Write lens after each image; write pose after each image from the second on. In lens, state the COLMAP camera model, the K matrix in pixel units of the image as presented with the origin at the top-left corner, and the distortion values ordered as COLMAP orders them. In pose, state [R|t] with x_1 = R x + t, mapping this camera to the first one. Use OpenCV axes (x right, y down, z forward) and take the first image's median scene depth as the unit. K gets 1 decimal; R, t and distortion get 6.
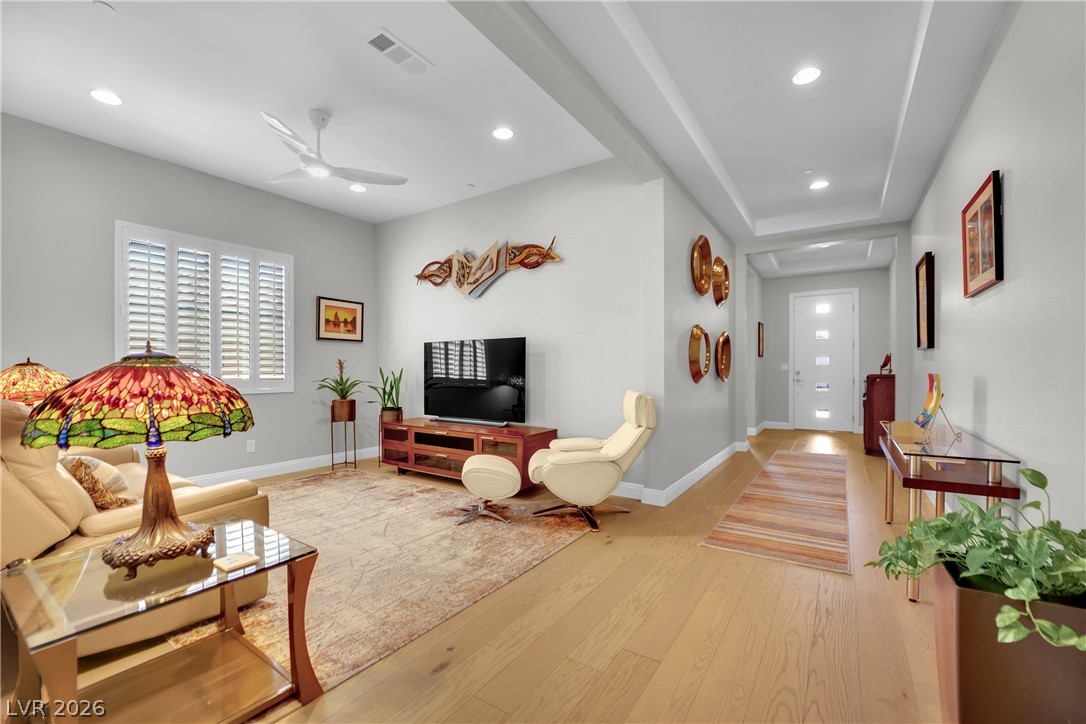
lens RADIAL K [[448.0, 0, 539.0], [0, 448.0, 367.7], [0, 0, 1]] dist [-0.005409, -0.000703]
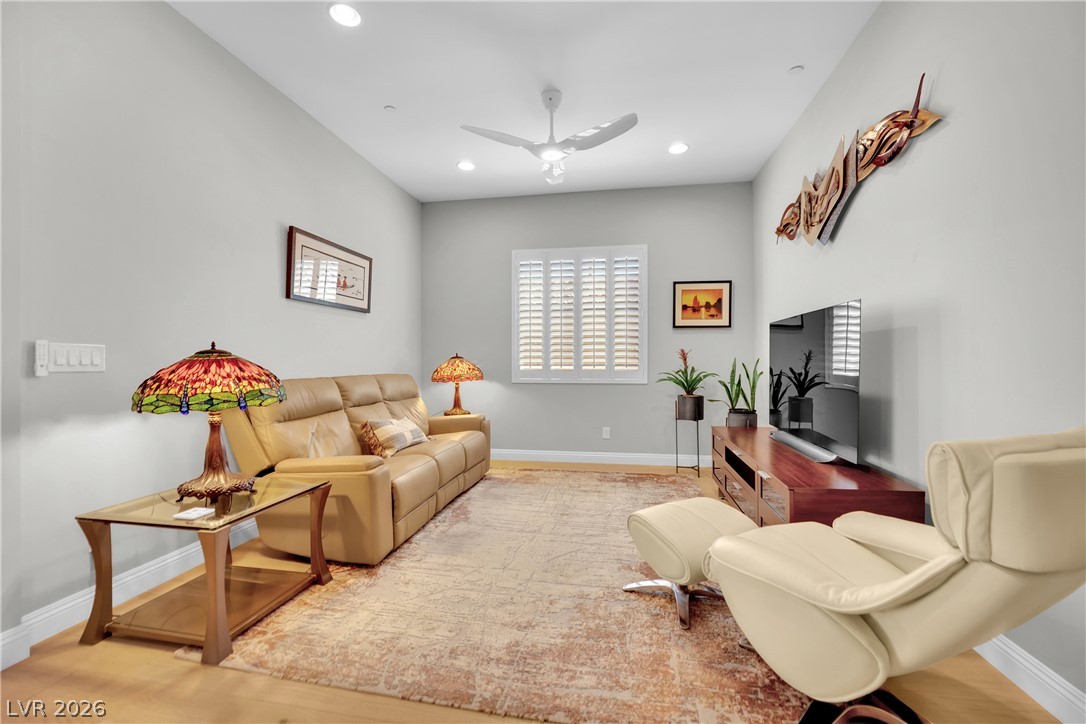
lens RADIAL K [[448.0, 0, 543.1], [0, 448.0, 355.6], [0, 0, 1]] dist [-0.005409, -0.000703]
pose [[0.416247, -0.009040, -0.909207, 0.294938], [0.003408, 0.999959, -0.008383, 0.000712], [0.909245, 0.000391, 0.416261, 0.464114]]
